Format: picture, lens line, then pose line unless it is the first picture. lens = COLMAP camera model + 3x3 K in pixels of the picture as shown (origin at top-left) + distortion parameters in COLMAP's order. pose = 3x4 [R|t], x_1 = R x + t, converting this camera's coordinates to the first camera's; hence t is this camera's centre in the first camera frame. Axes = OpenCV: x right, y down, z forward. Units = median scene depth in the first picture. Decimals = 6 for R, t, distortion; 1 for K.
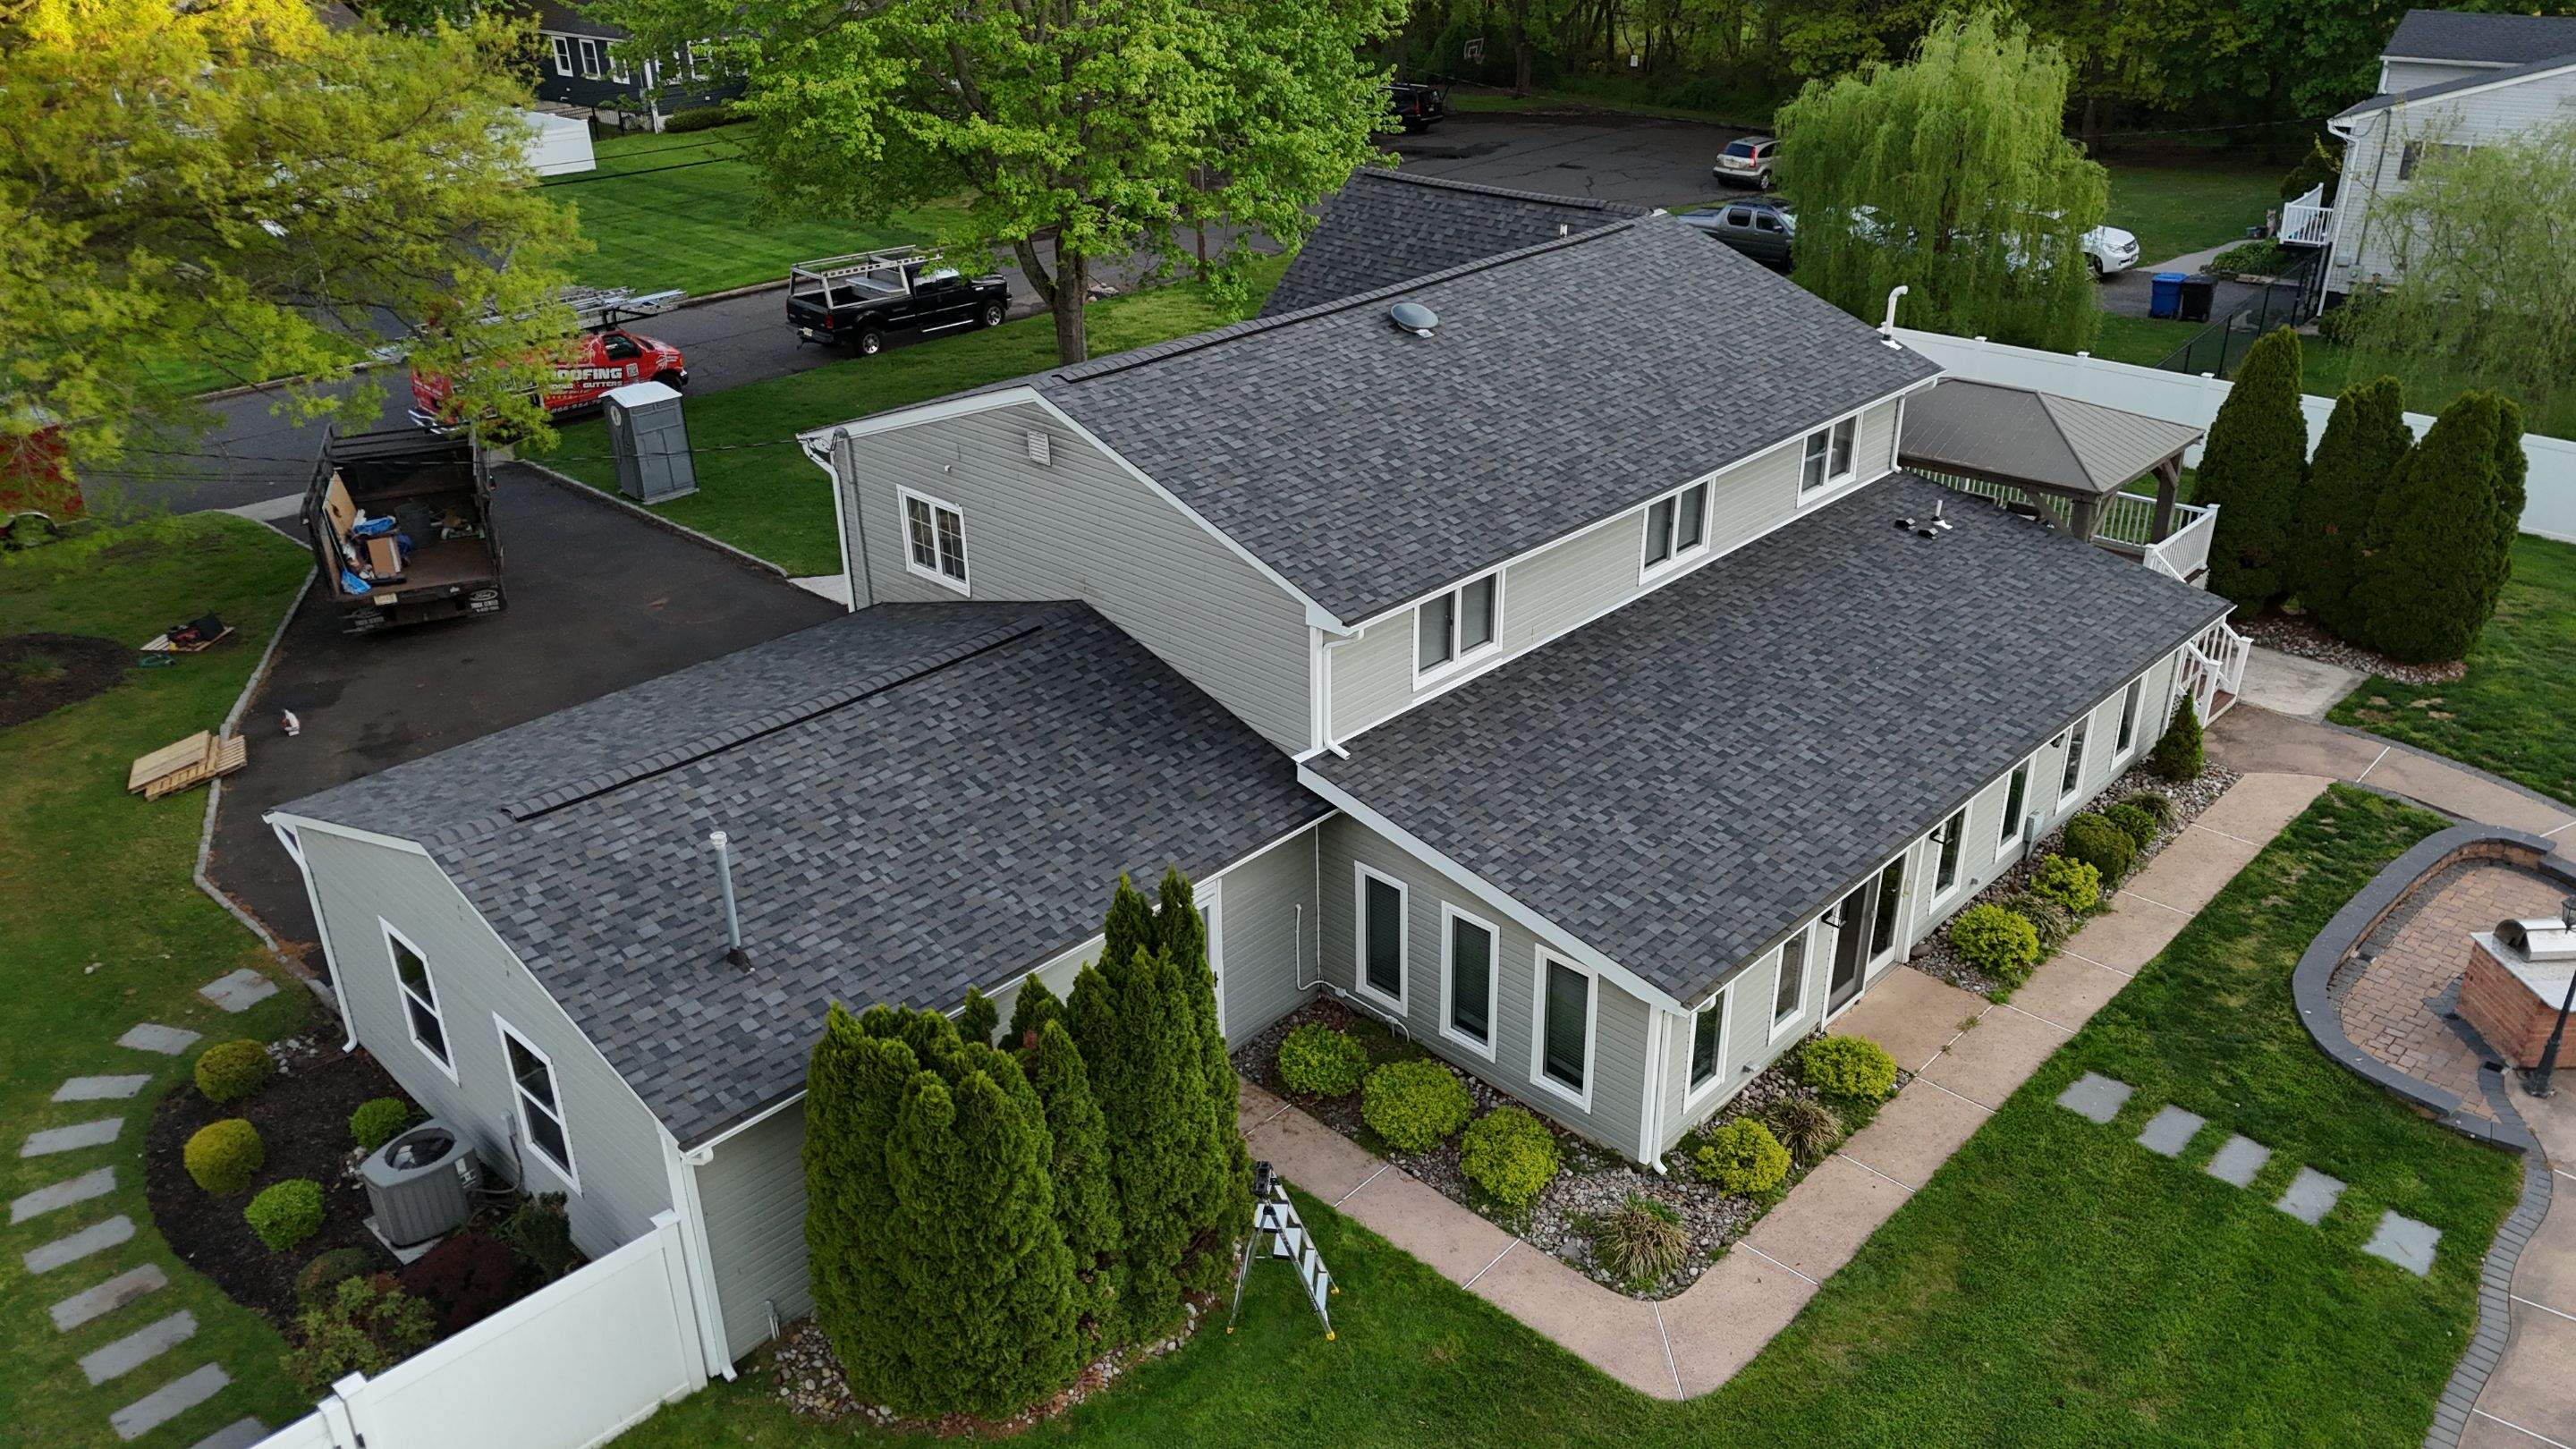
lens RADIAL K [[1885.9, 0, 1296.4], [0, 1885.9, 723.6], [0, 0, 1]] dist [0.066797, -0.053844]
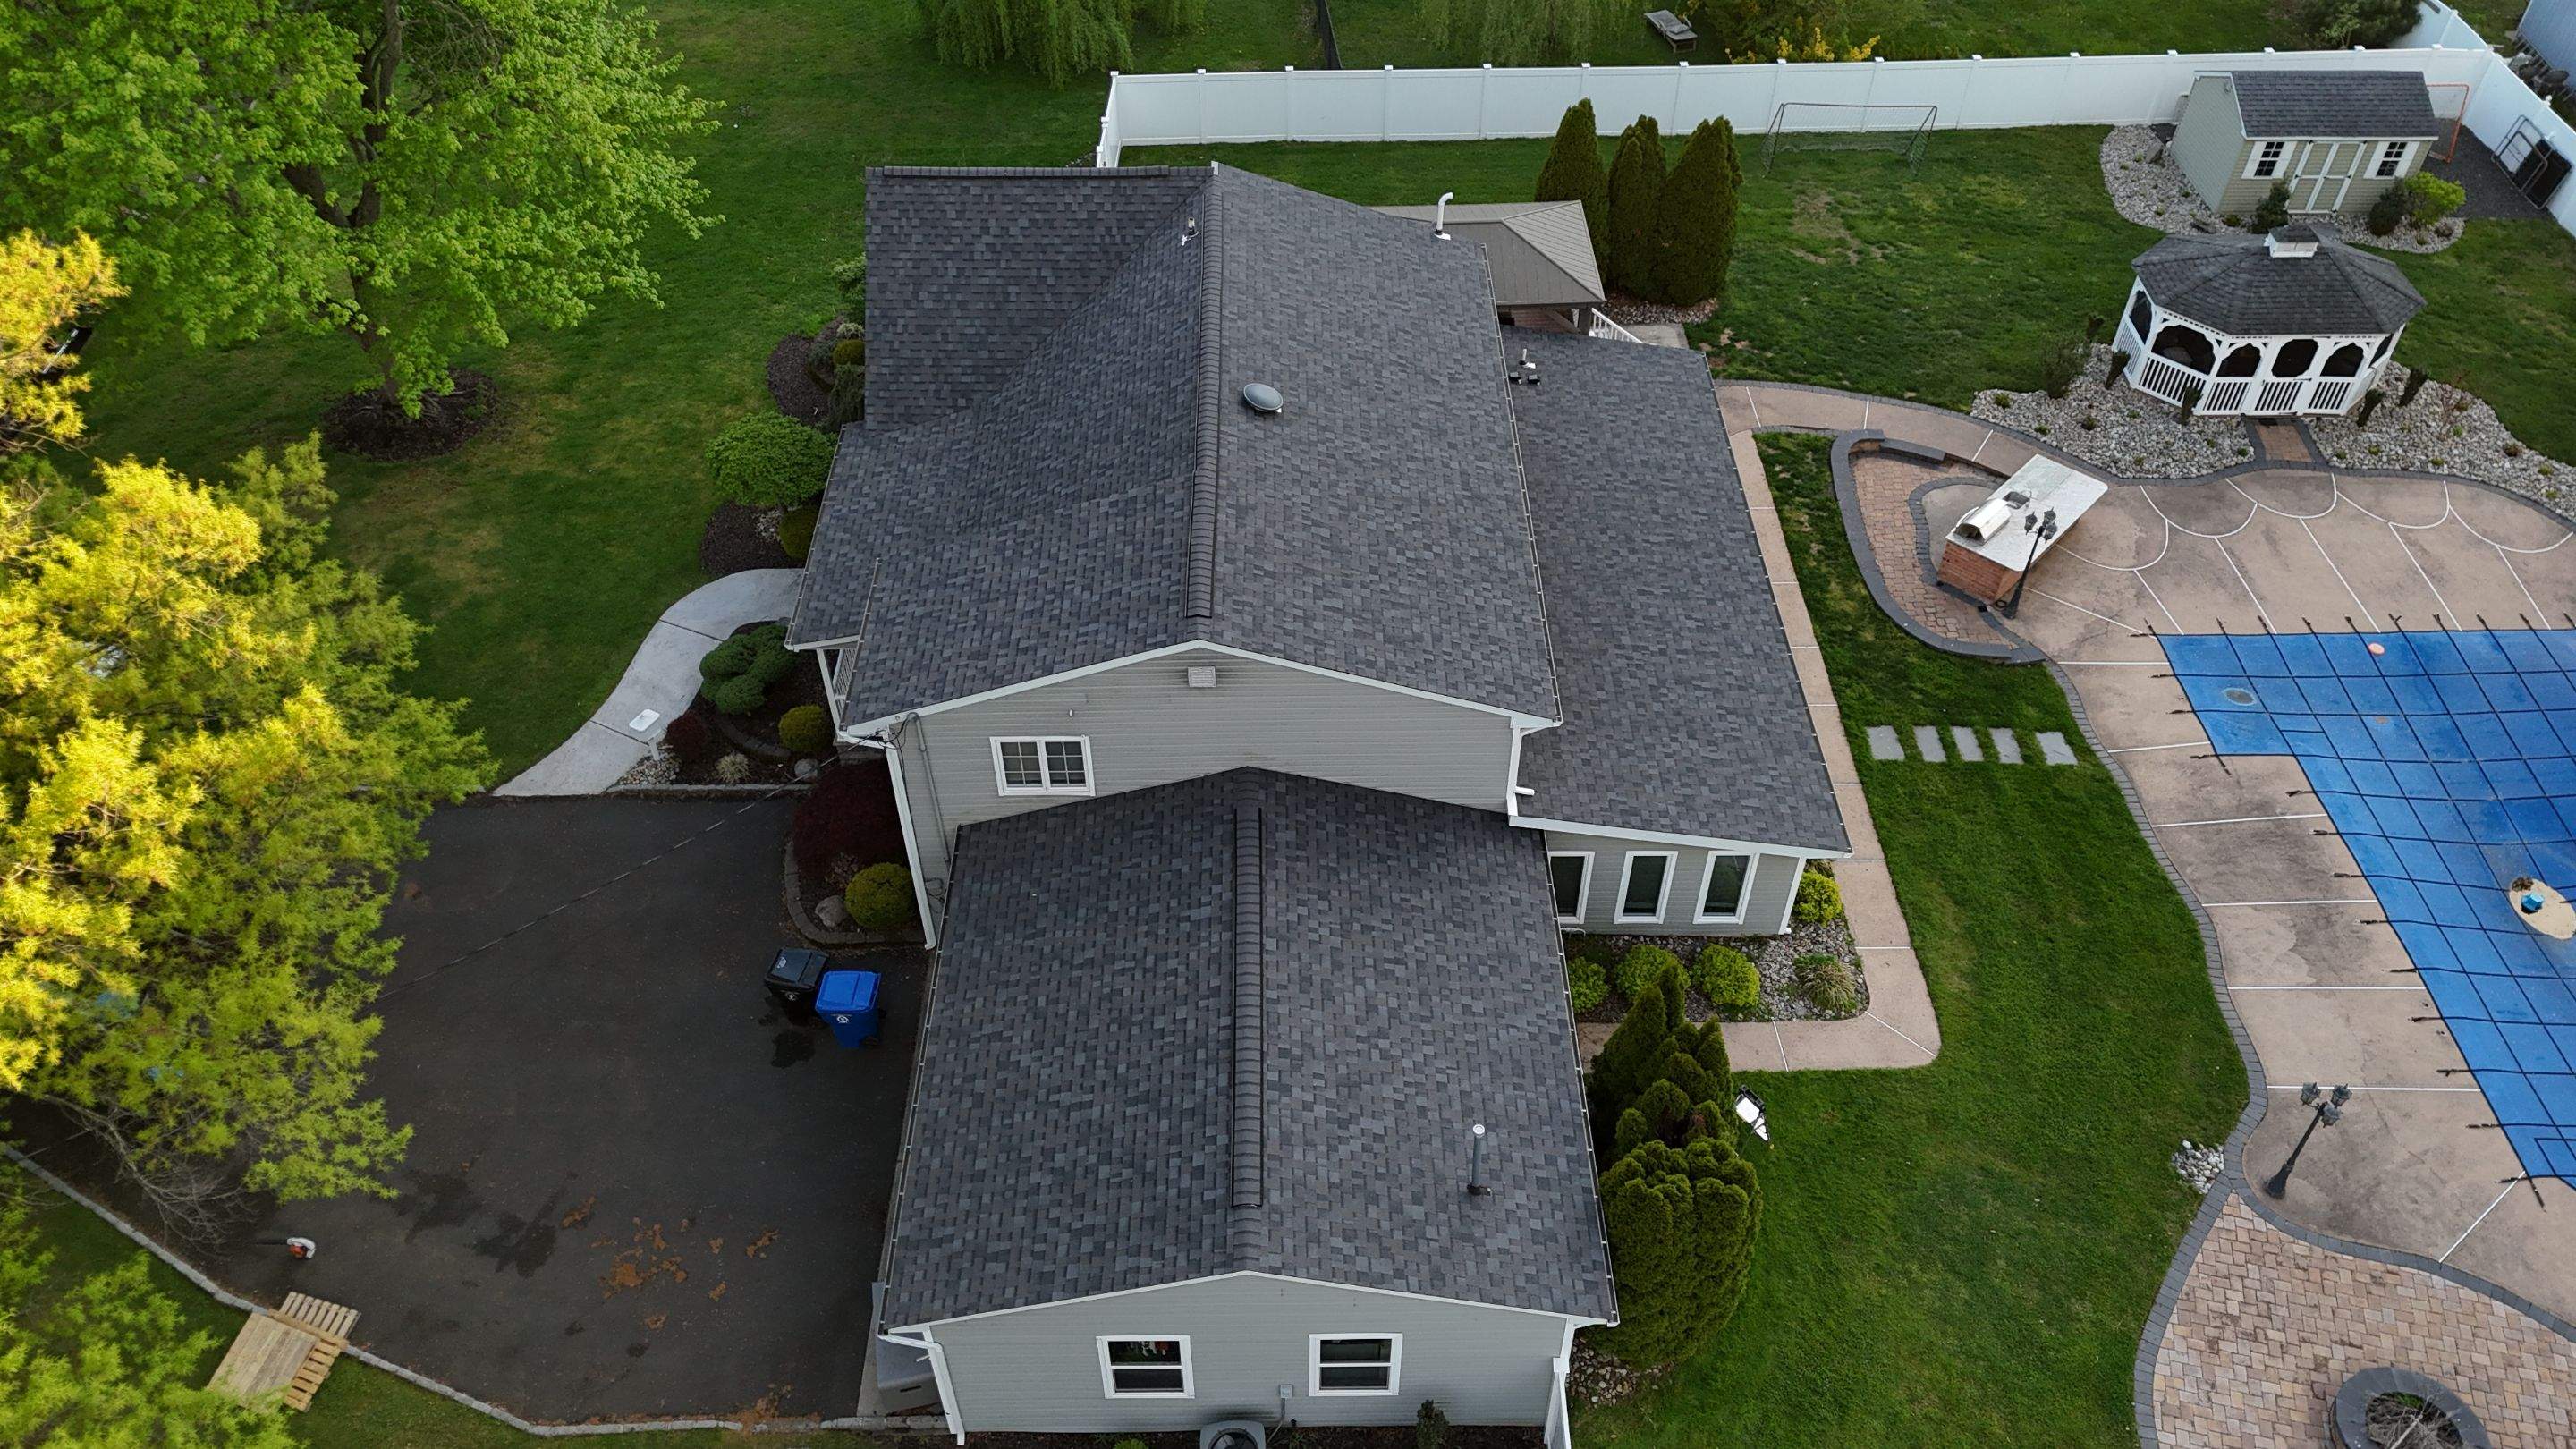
lens RADIAL K [[1885.9, 0, 1283.1], [0, 1885.9, 712.5], [0, 0, 1]] dist [0.066797, -0.053844]
pose [[0.717063, -0.476704, 0.508502, -0.743638], [0.298559, 0.869300, 0.393928, -0.603853], [-0.629828, -0.130654, 0.765667, 0.077331]]
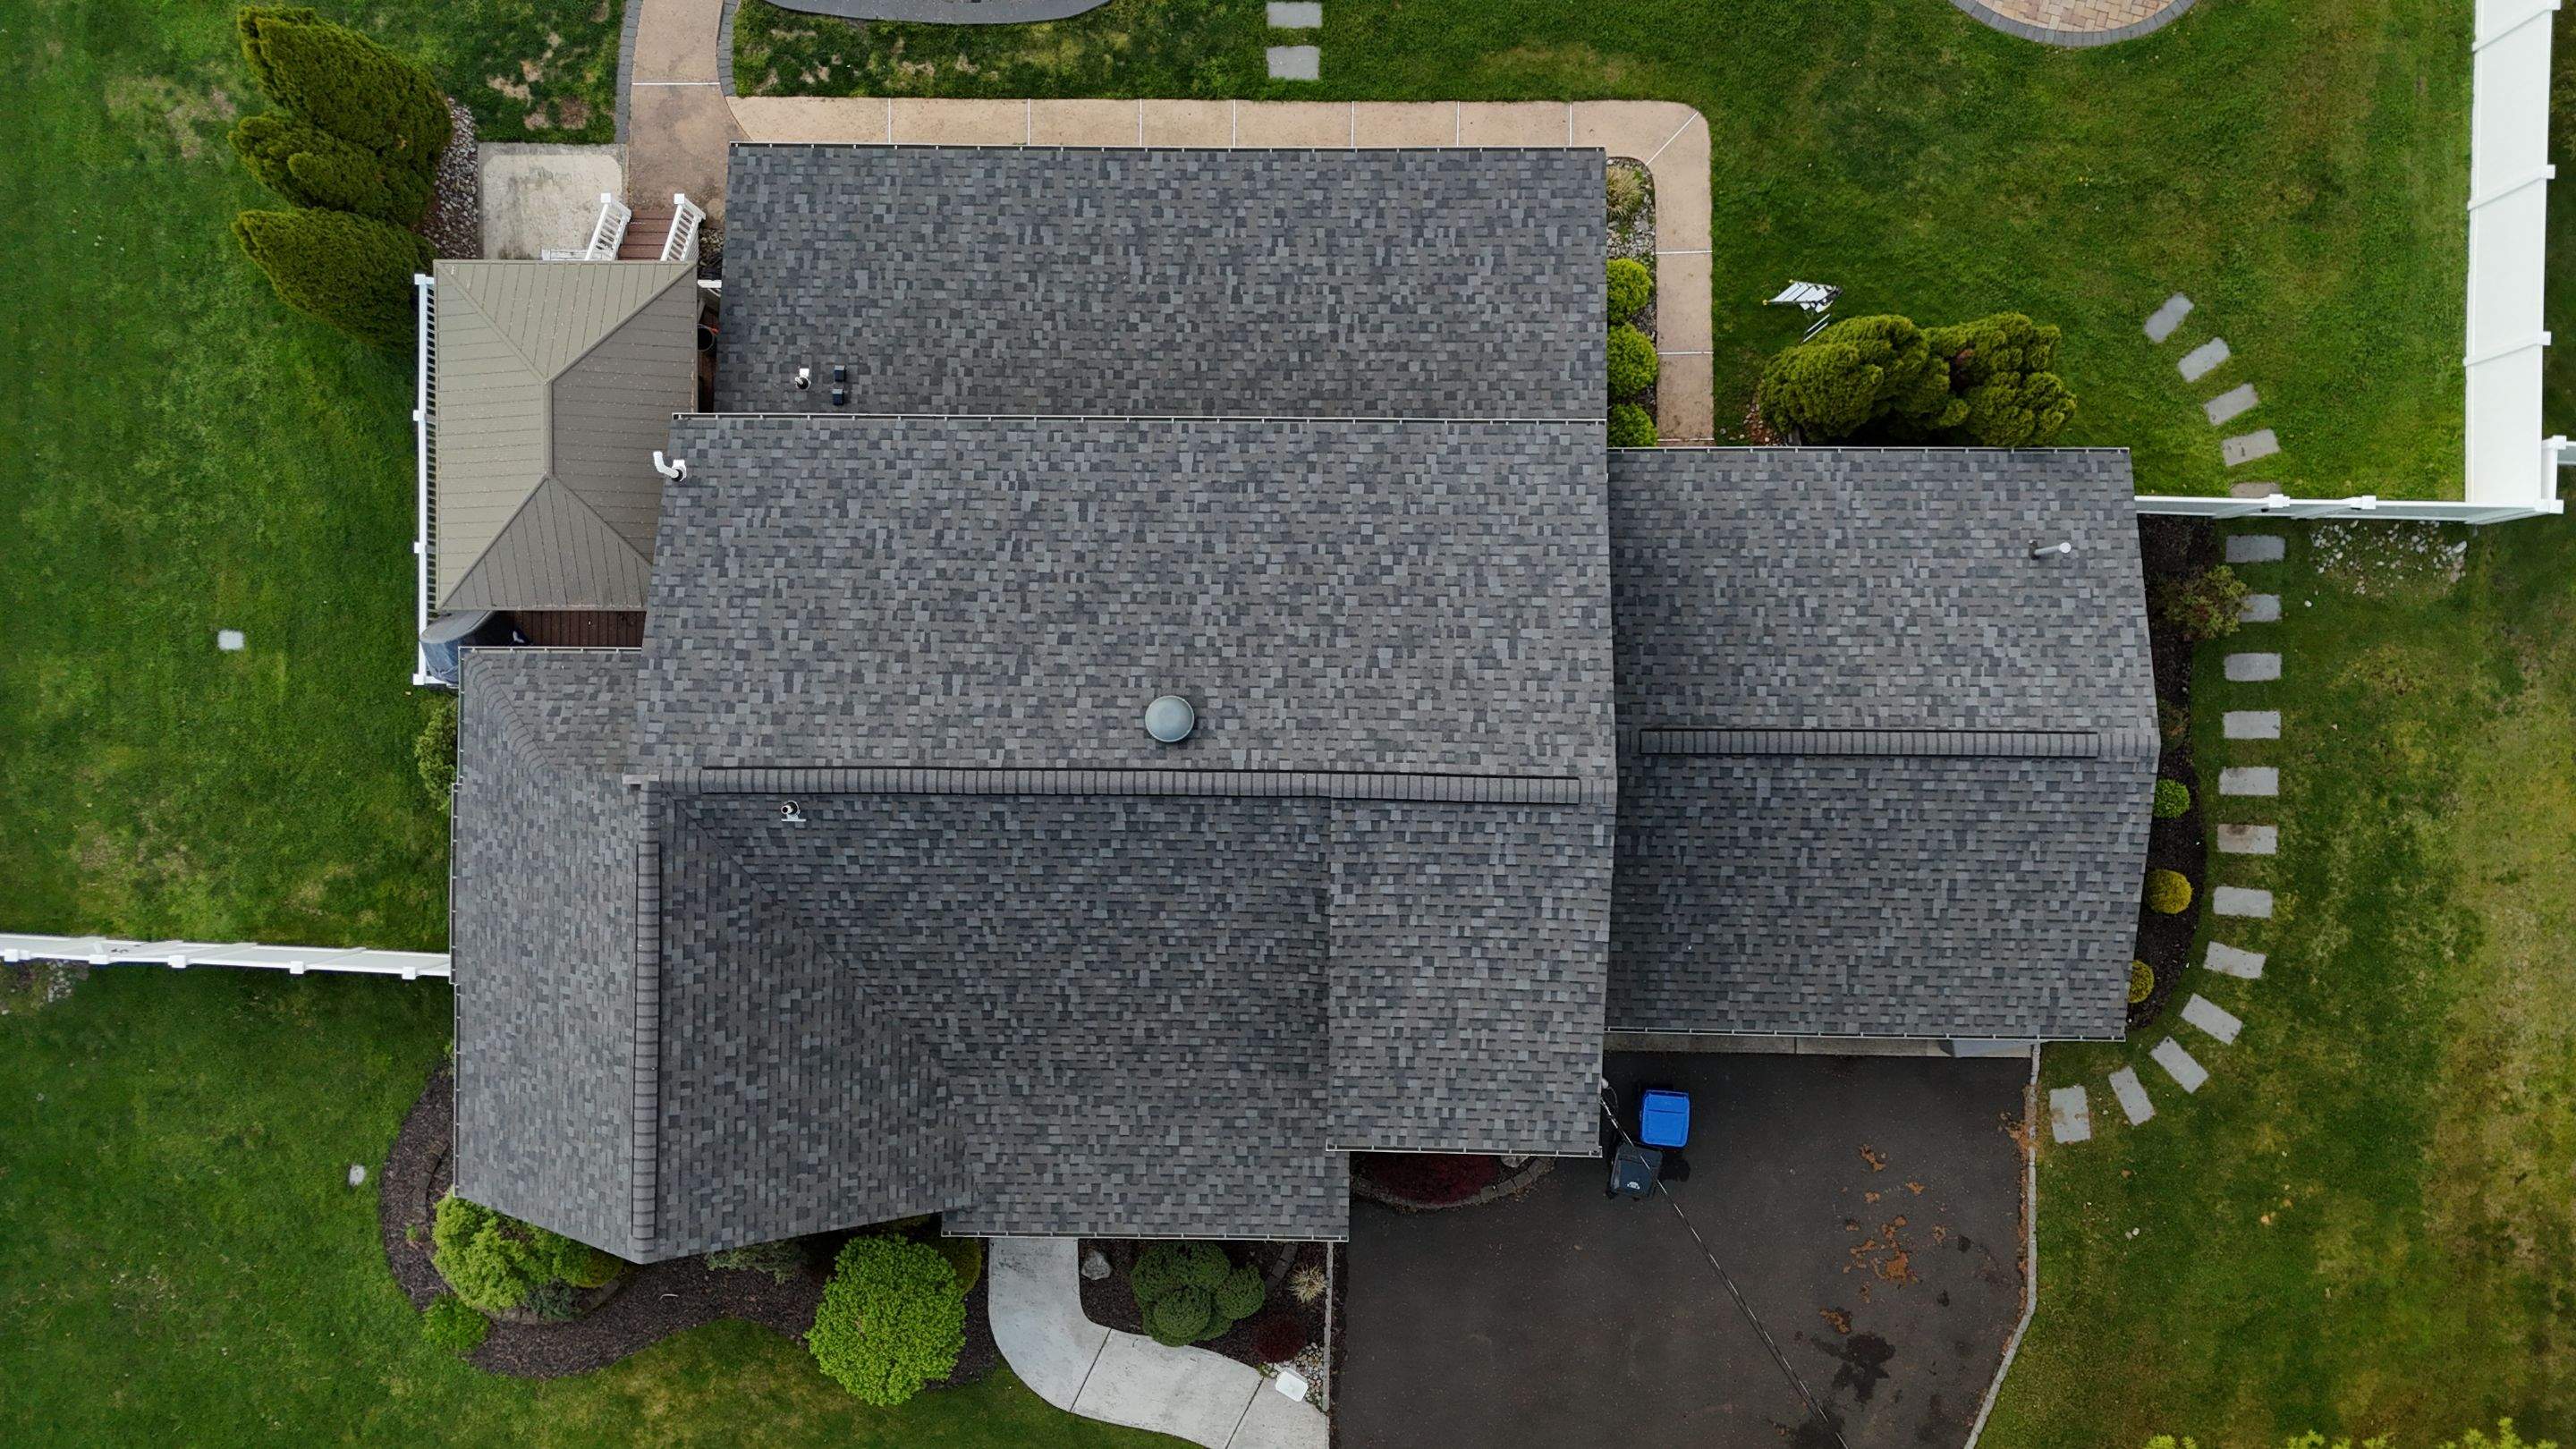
lens RADIAL K [[1885.9, 0, 1278.0], [0, 1885.9, 735.2], [0, 0, 1]] dist [0.066797, -0.053844]
pose [[-0.682431, -0.730249, 0.032005, -0.016785], [0.354023, -0.291900, 0.888517, -1.282501], [-0.639496, 0.617682, 0.457727, 0.620829]]
